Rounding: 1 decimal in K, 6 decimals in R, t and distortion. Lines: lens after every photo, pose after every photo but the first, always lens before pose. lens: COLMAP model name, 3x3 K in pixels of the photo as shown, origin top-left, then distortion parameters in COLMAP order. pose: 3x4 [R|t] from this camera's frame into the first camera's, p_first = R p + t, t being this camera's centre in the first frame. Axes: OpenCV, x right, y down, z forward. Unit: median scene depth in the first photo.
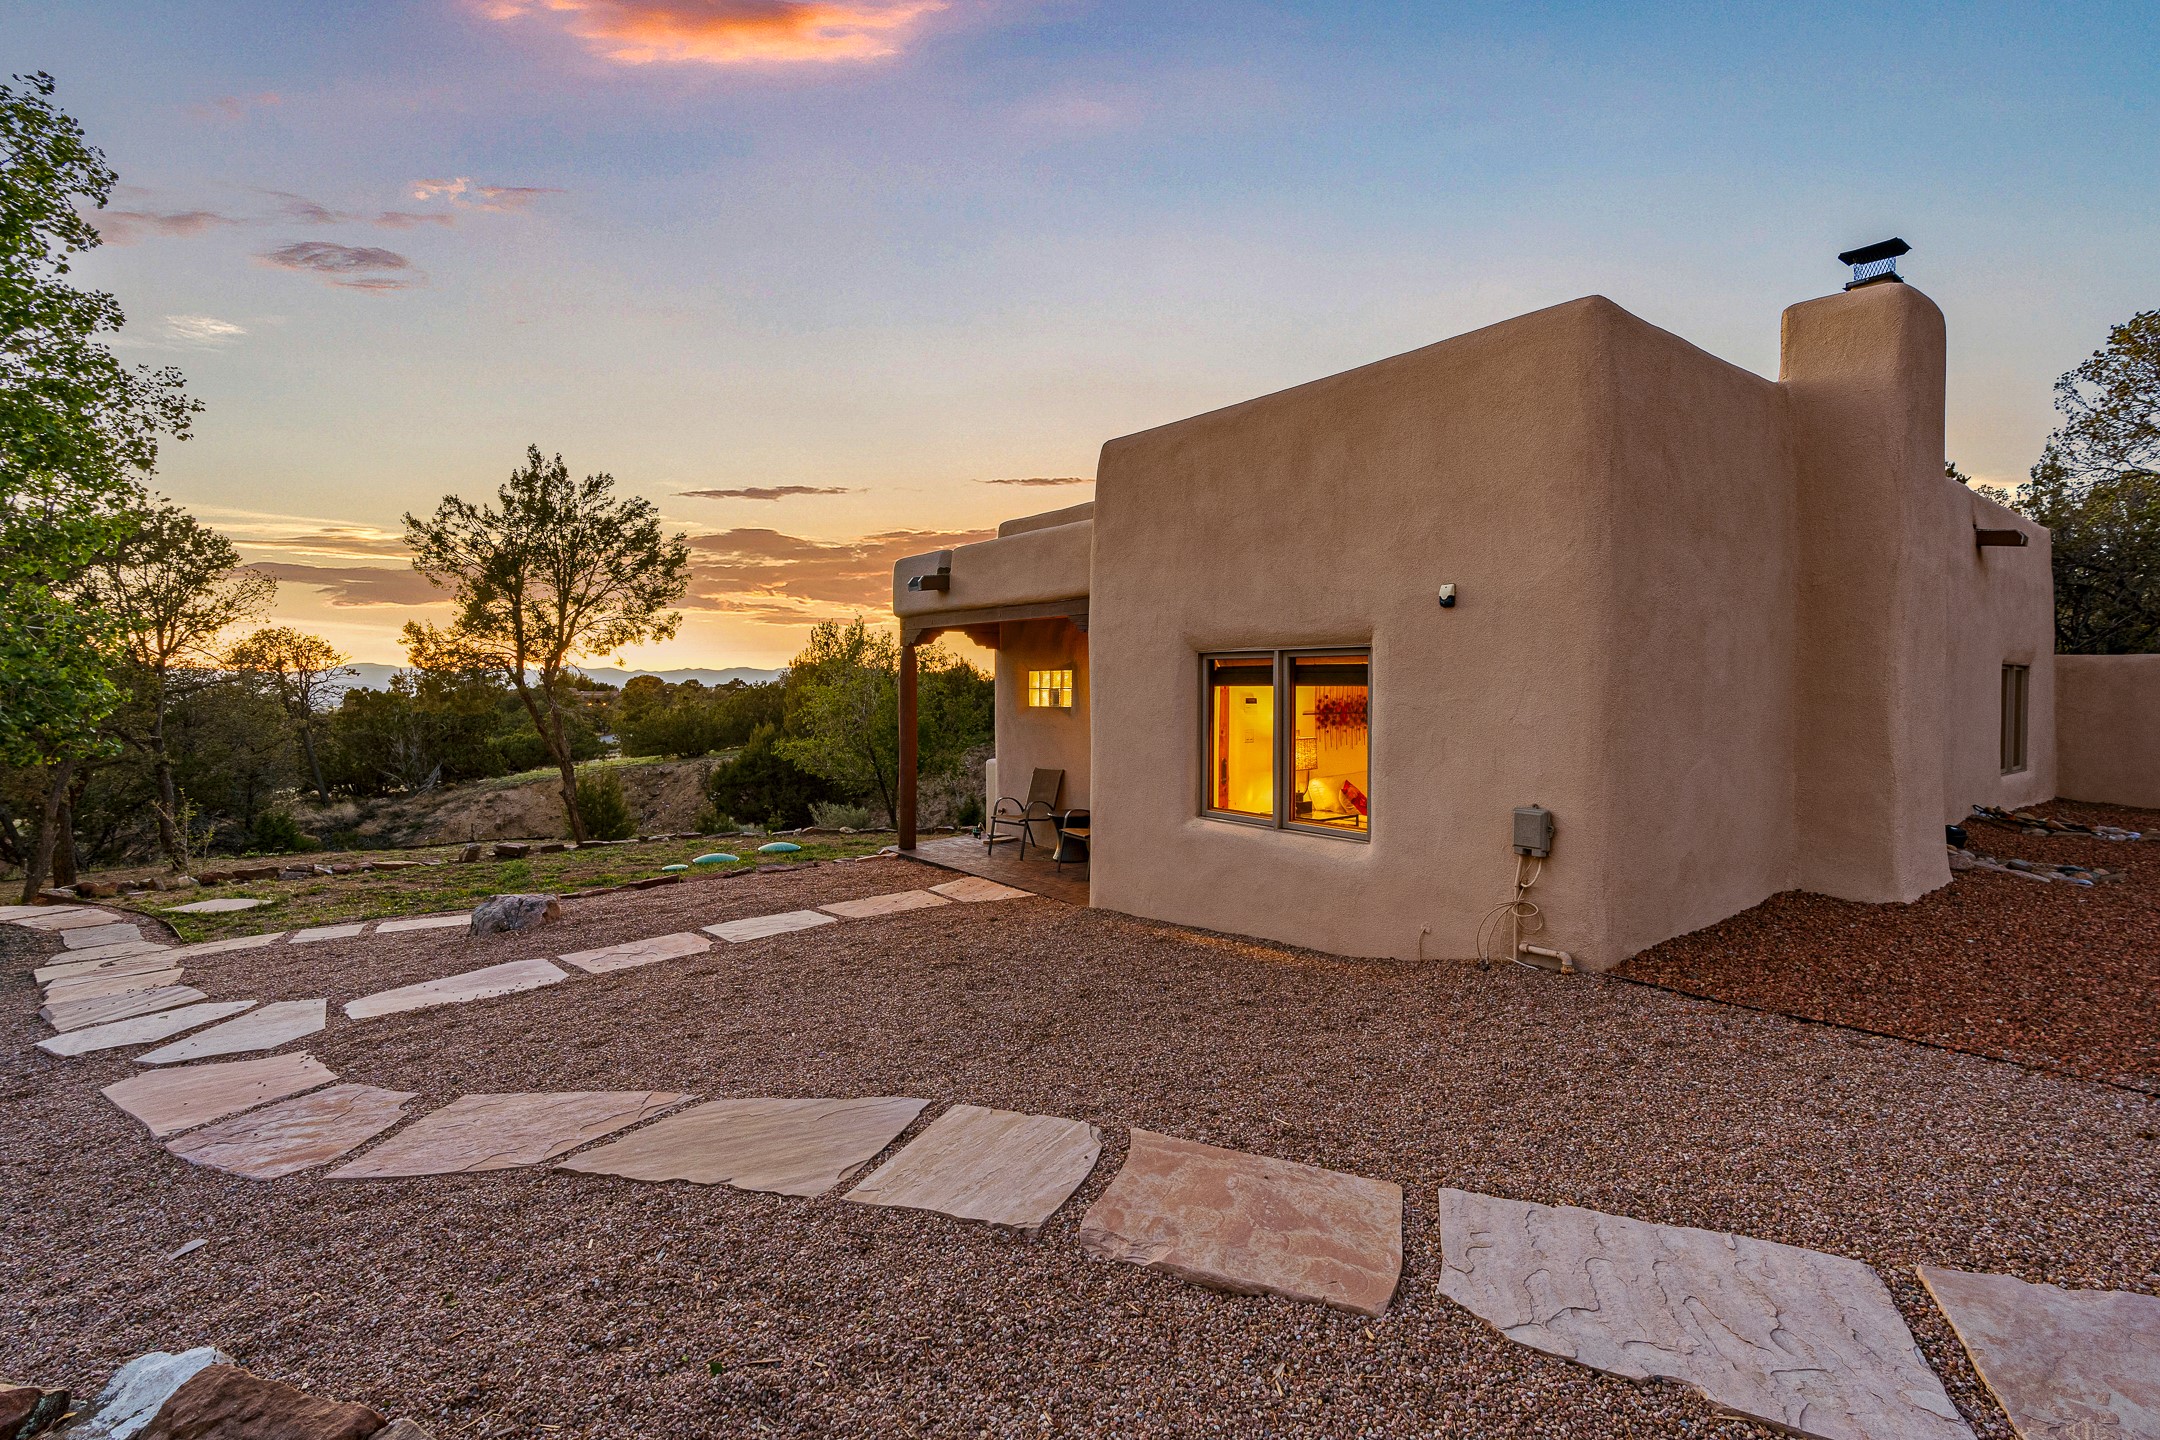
lens RADIAL K [[999.0, 0, 1086.7], [0, 999.0, 687.4], [0, 0, 1]] dist [-0.002891, 0.001365]
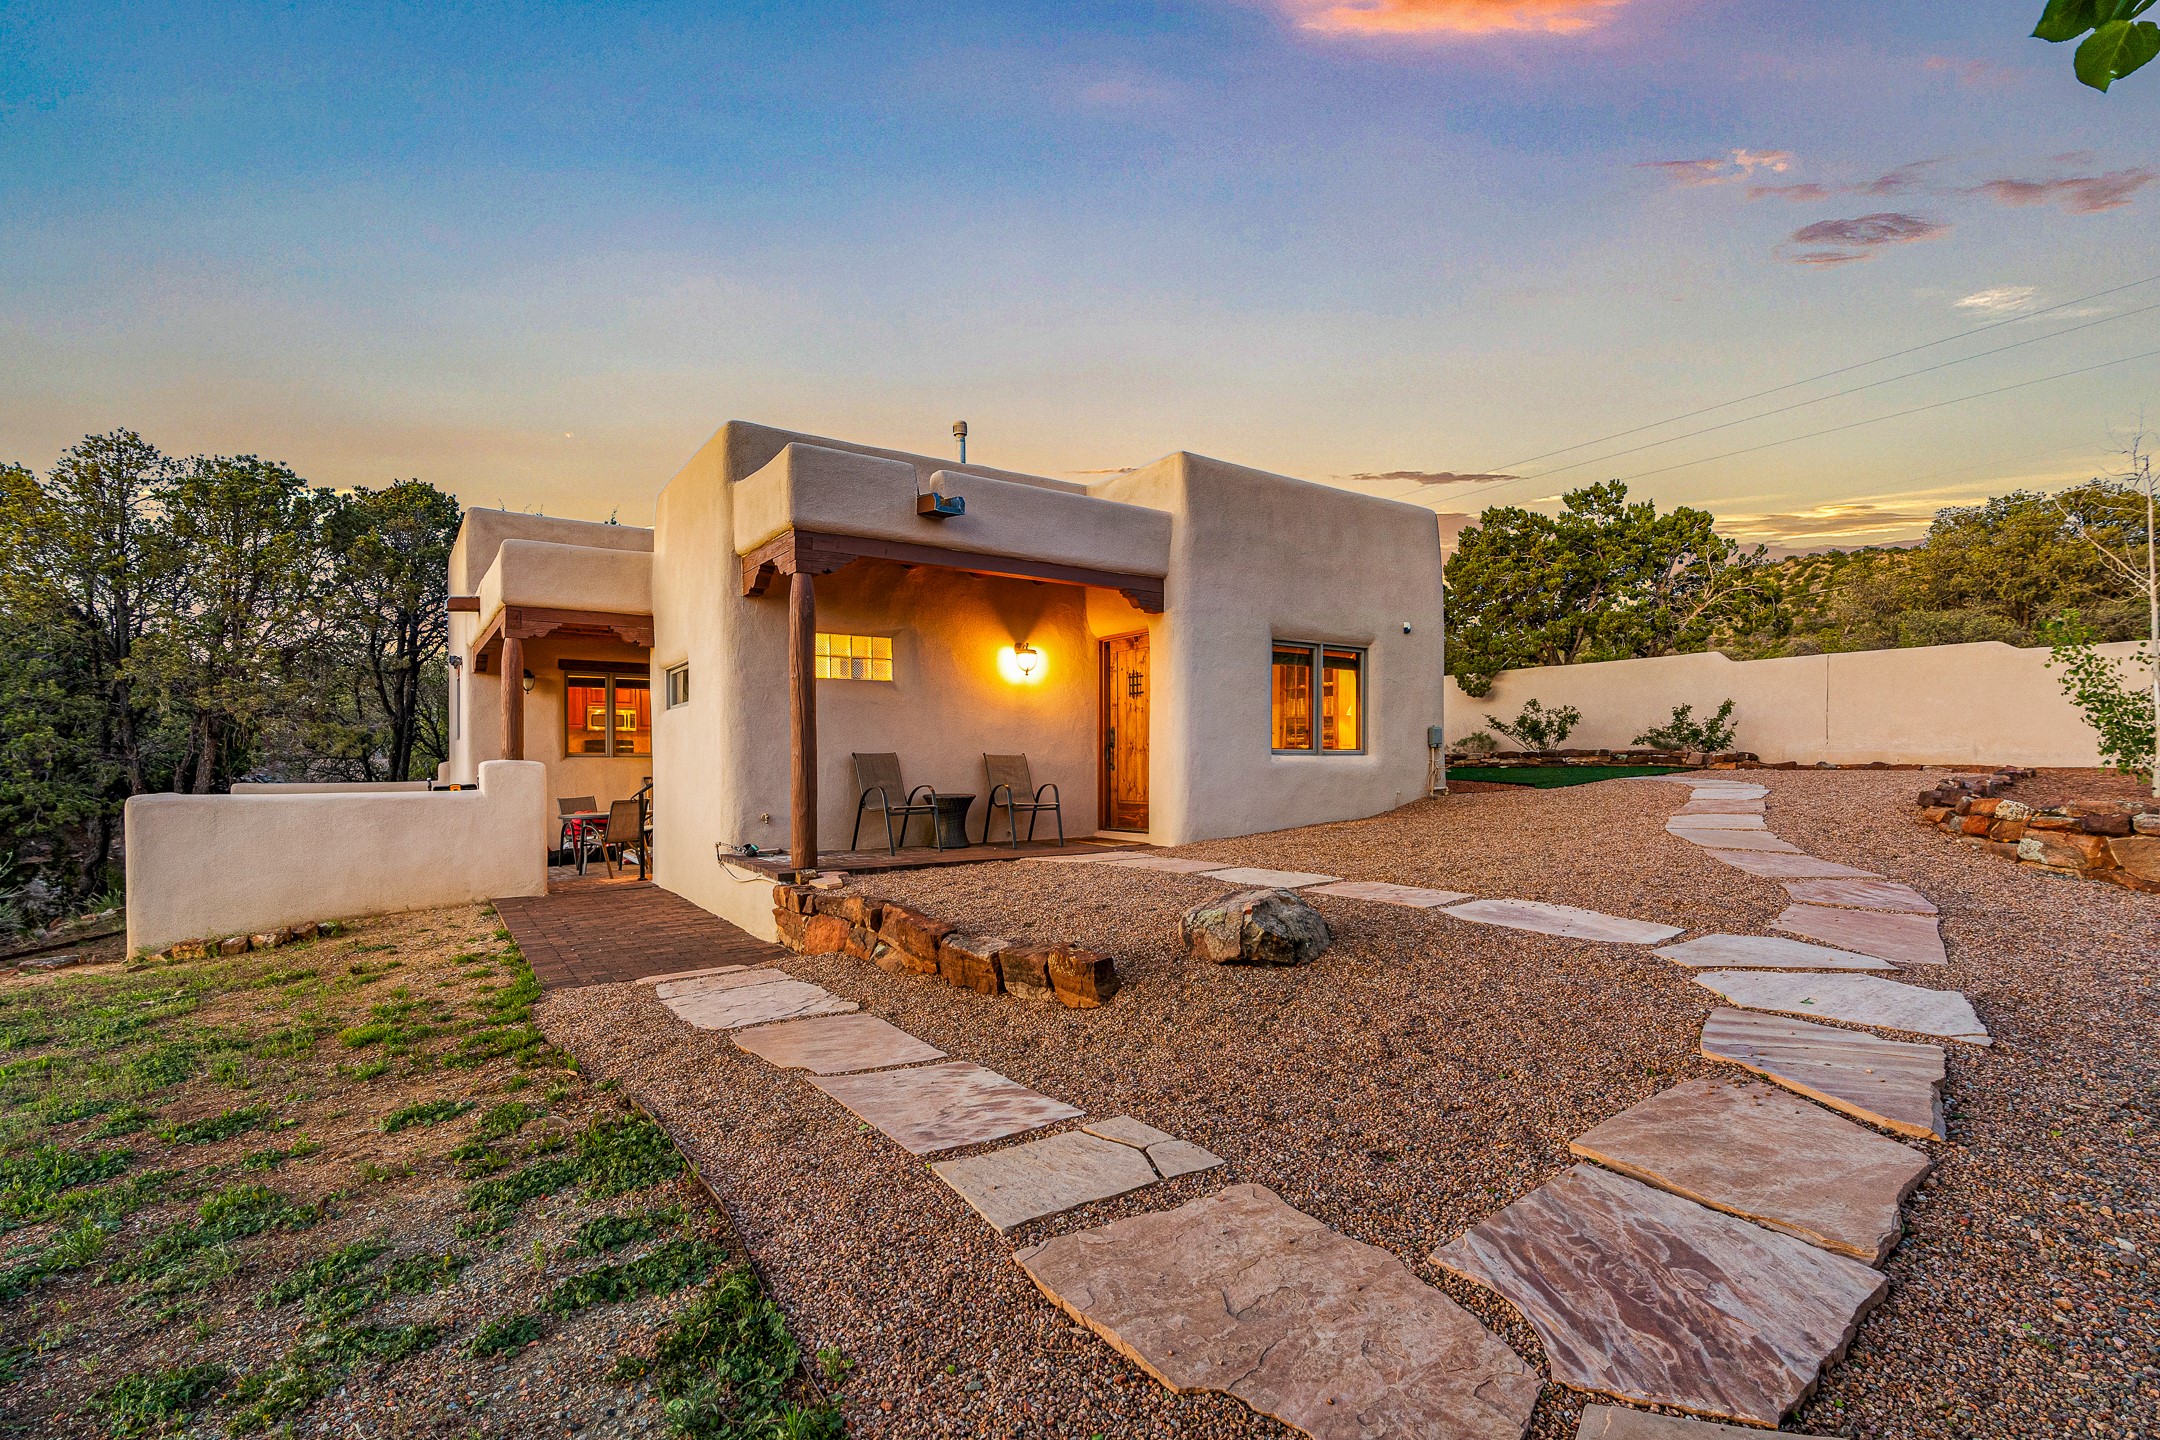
lens RADIAL K [[990.4, 0, 1077.5], [0, 990.4, 749.2], [0, 0, 1]] dist [-0.011448, 0.000129]
pose [[0.057223, 0.020422, 0.998153, -0.576808], [0.008898, 0.999741, -0.020964, 0.066133], [-0.998322, 0.010081, 0.057027, 0.526233]]
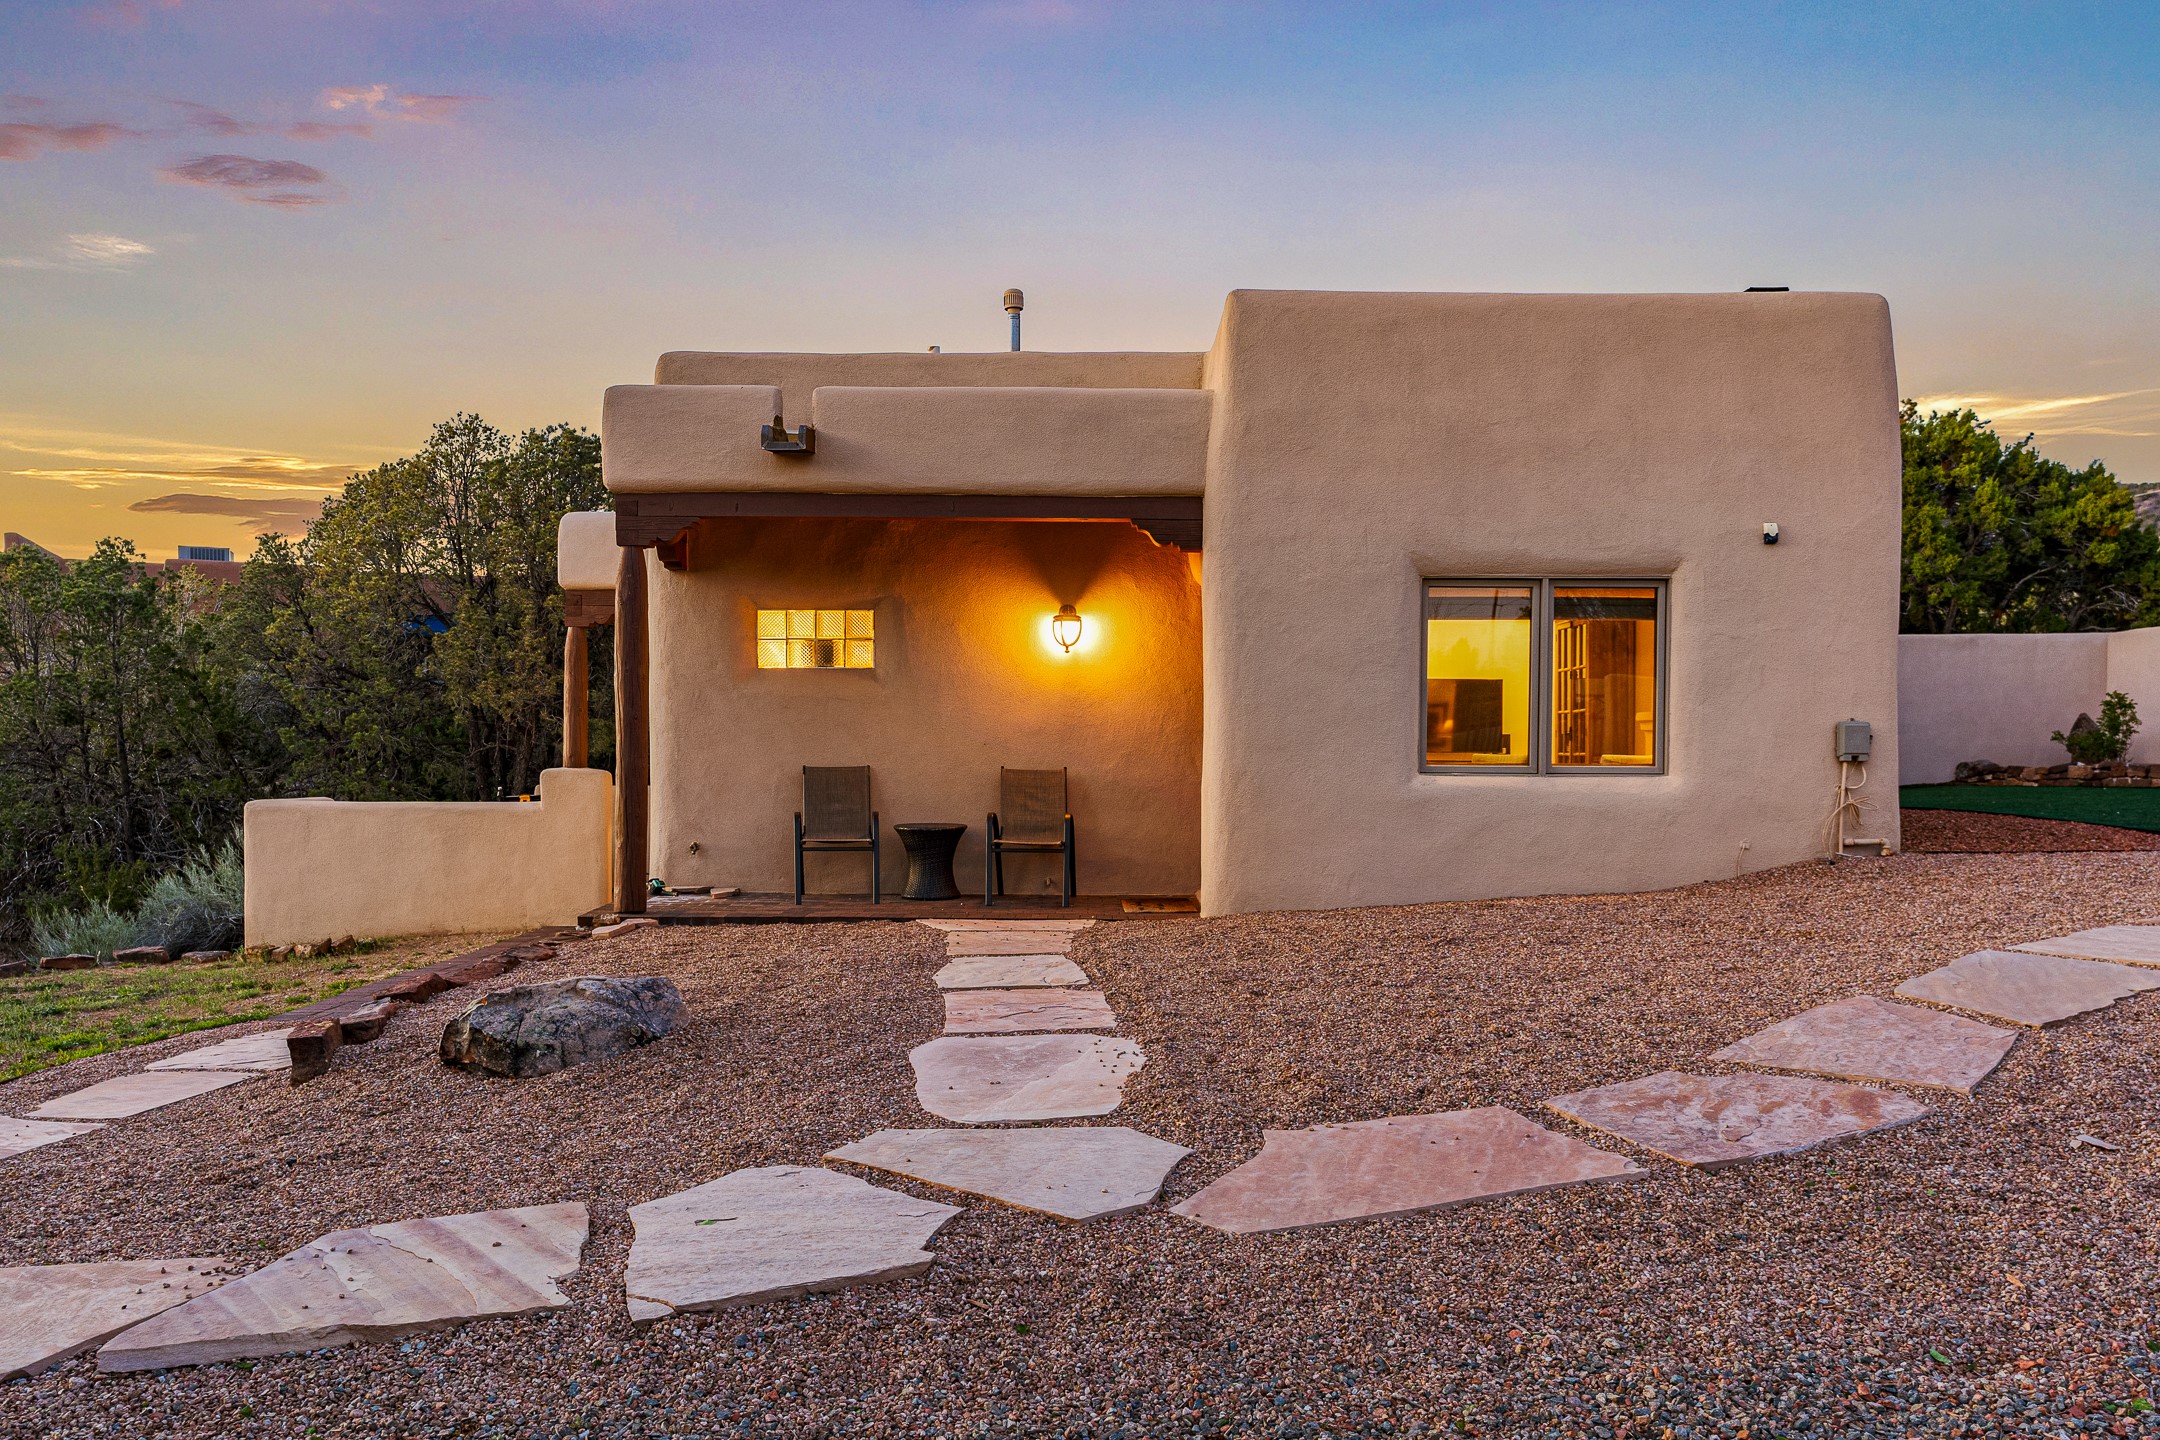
lens RADIAL K [[1564.5, 0, 1075.1], [0, 1564.5, 738.0], [0, 0, 1]] dist [0.001073, 0.000576]
pose [[0.618183, 0.016911, 0.785853, -0.482810], [-0.003996, 0.999823, -0.018371, 0.055269], [-0.786024, 0.008216, 0.618141, 0.183082]]
